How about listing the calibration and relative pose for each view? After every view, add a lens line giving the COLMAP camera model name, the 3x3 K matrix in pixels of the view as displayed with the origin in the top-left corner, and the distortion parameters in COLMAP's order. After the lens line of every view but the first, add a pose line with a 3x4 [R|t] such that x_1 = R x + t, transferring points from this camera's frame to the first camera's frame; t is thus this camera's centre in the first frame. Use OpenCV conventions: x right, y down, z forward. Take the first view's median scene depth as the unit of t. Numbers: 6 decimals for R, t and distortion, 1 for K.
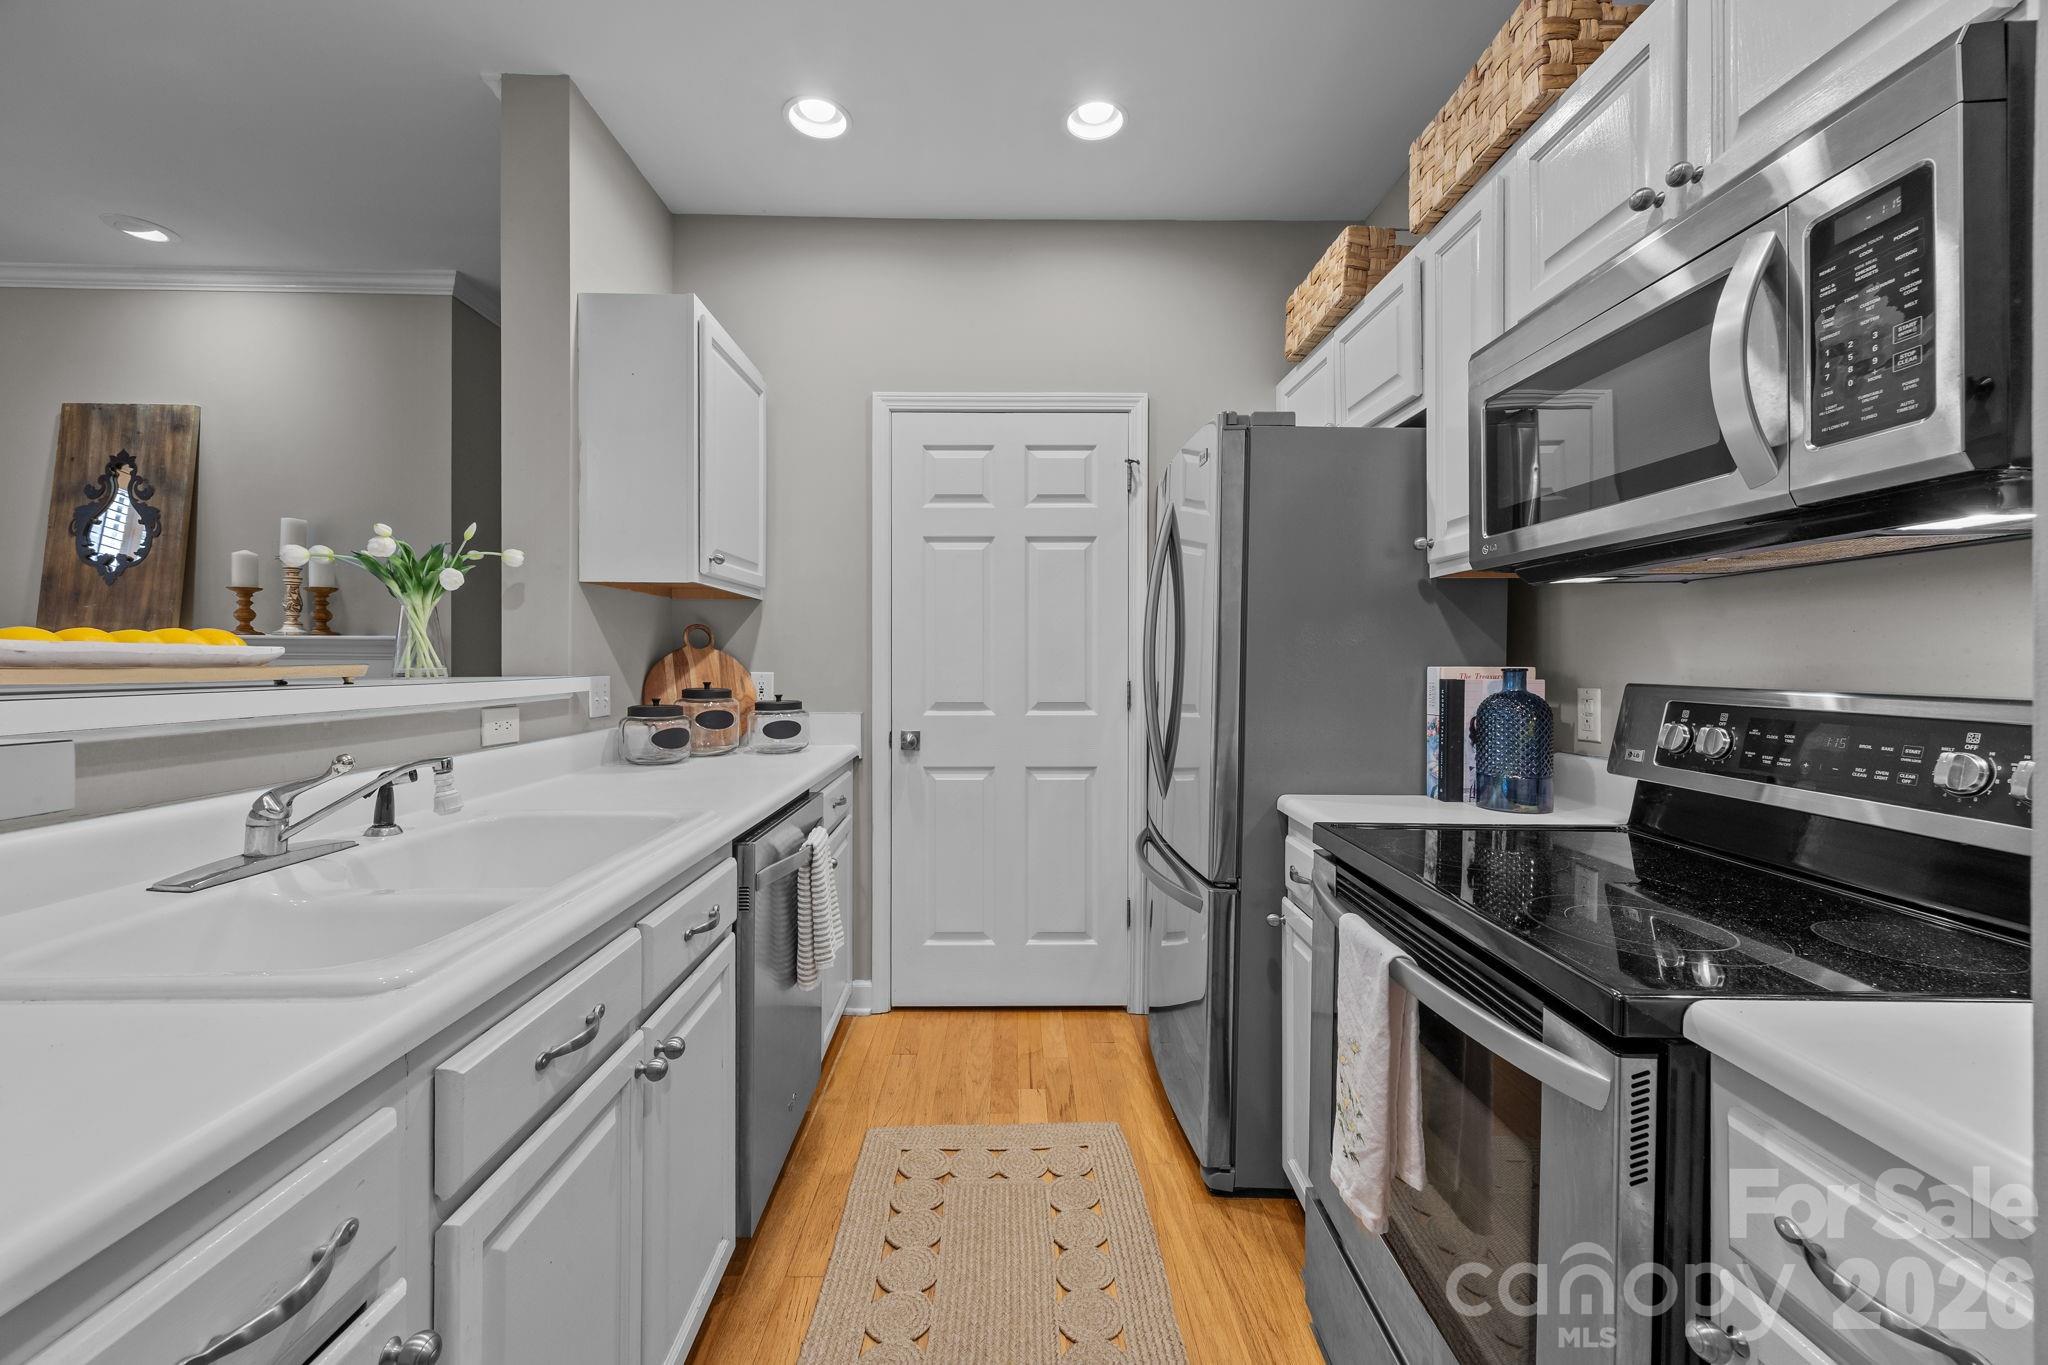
lens RADIAL K [[815.8, 0, 1024.0], [0, 815.8, 682.5], [0, 0, 1]] dist [-0.000492, 0.000019]
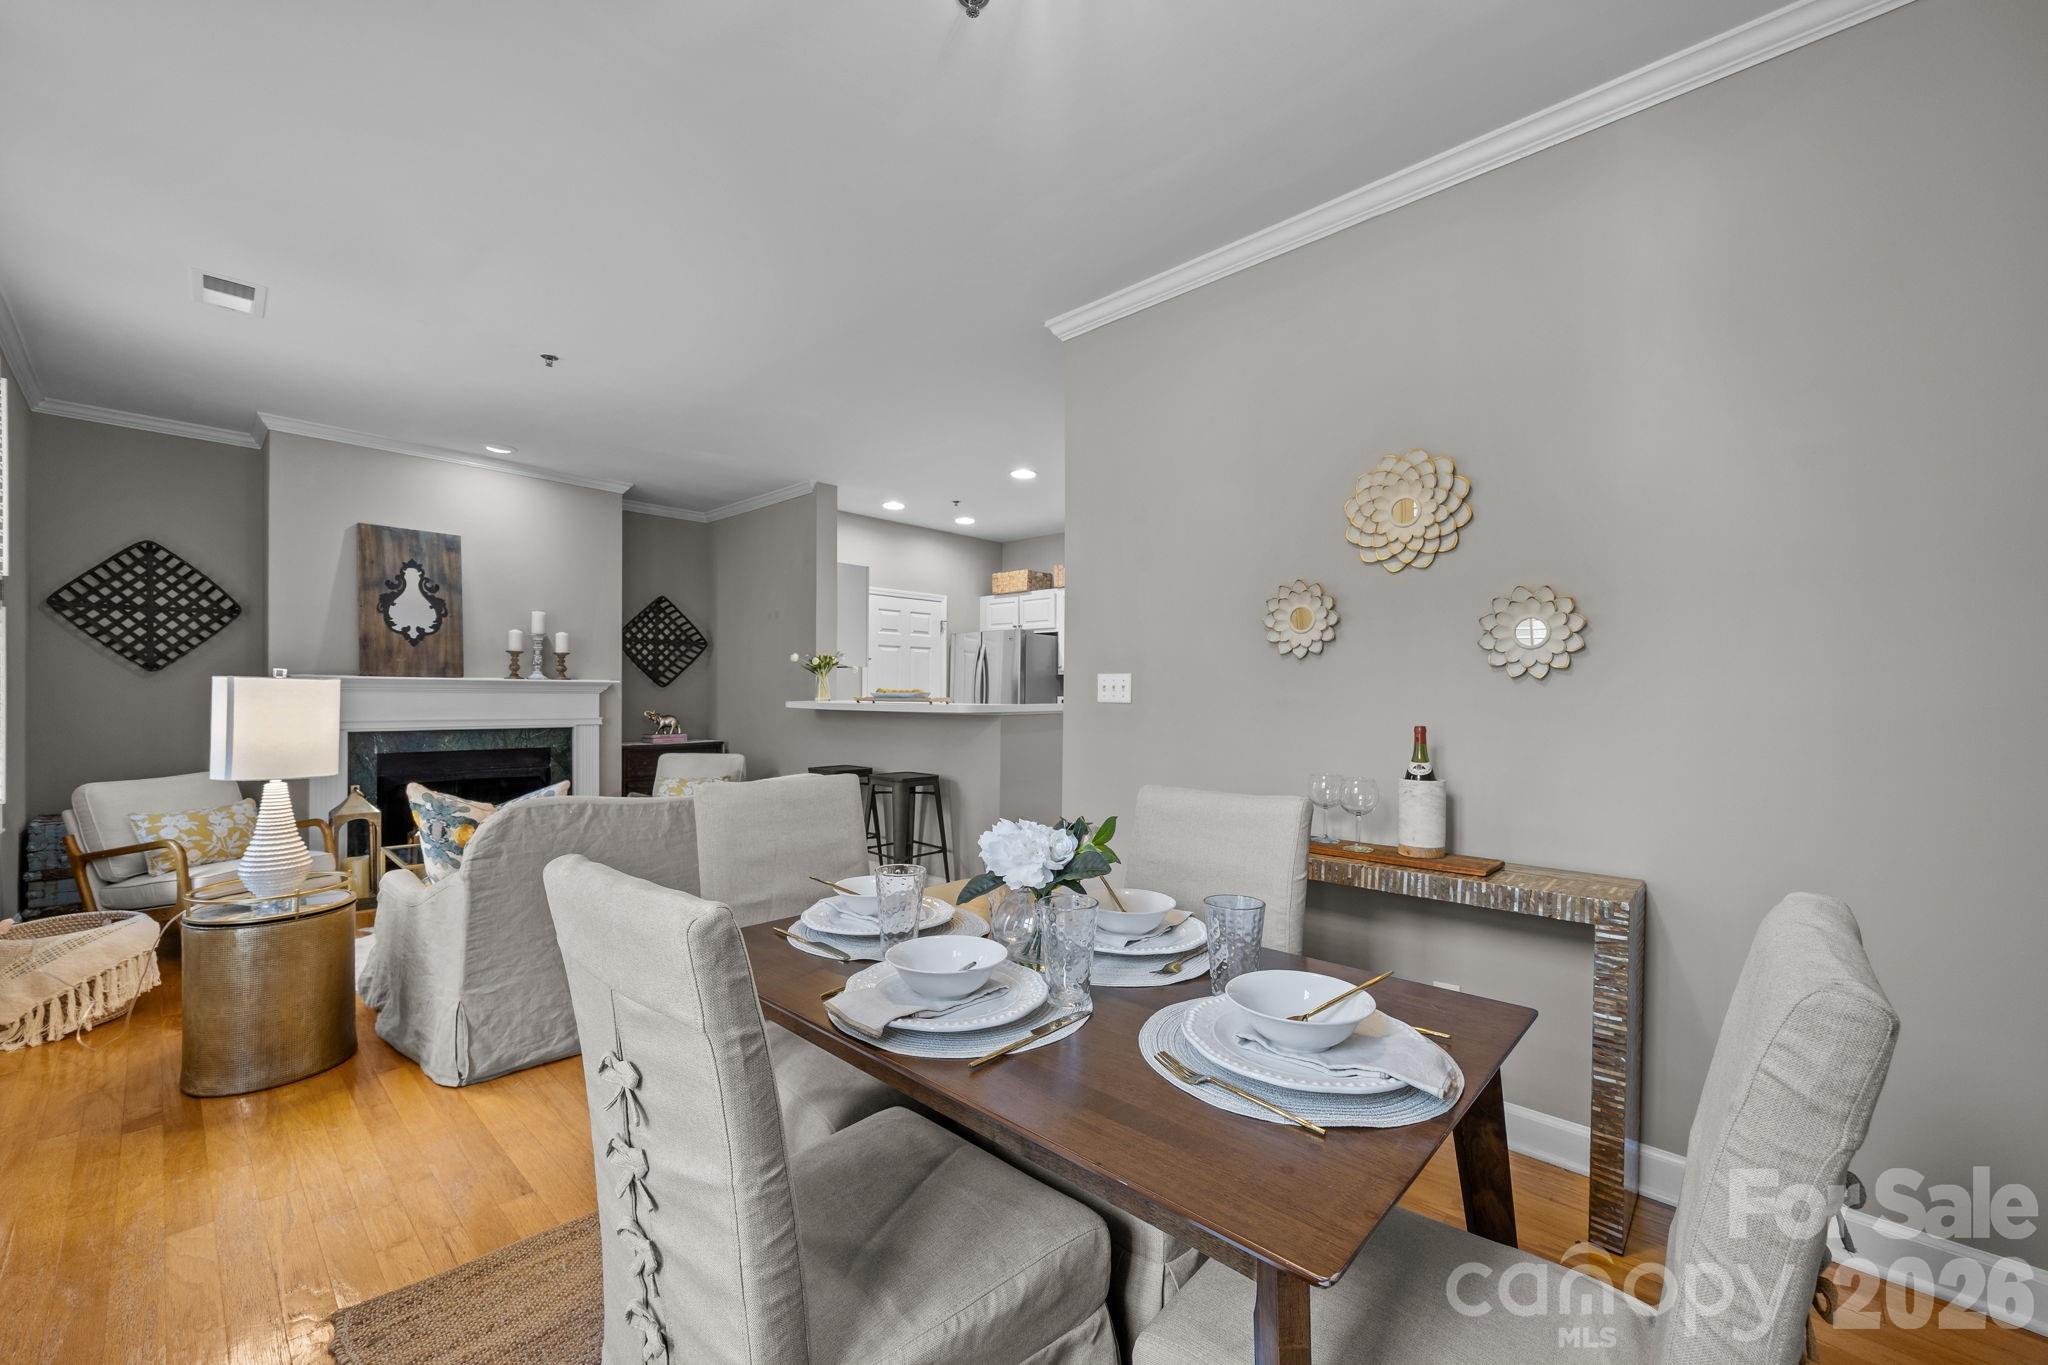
lens RADIAL K [[815.8, 0, 1024.0], [0, 815.8, 682.5], [0, 0, 1]] dist [-0.000492, 0.000019]
pose [[0.697217, 0.009301, 0.716800, -1.413362], [-0.002537, 0.999942, -0.010507, -0.035407], [-0.716856, 0.005507, 0.697199, -0.939094]]
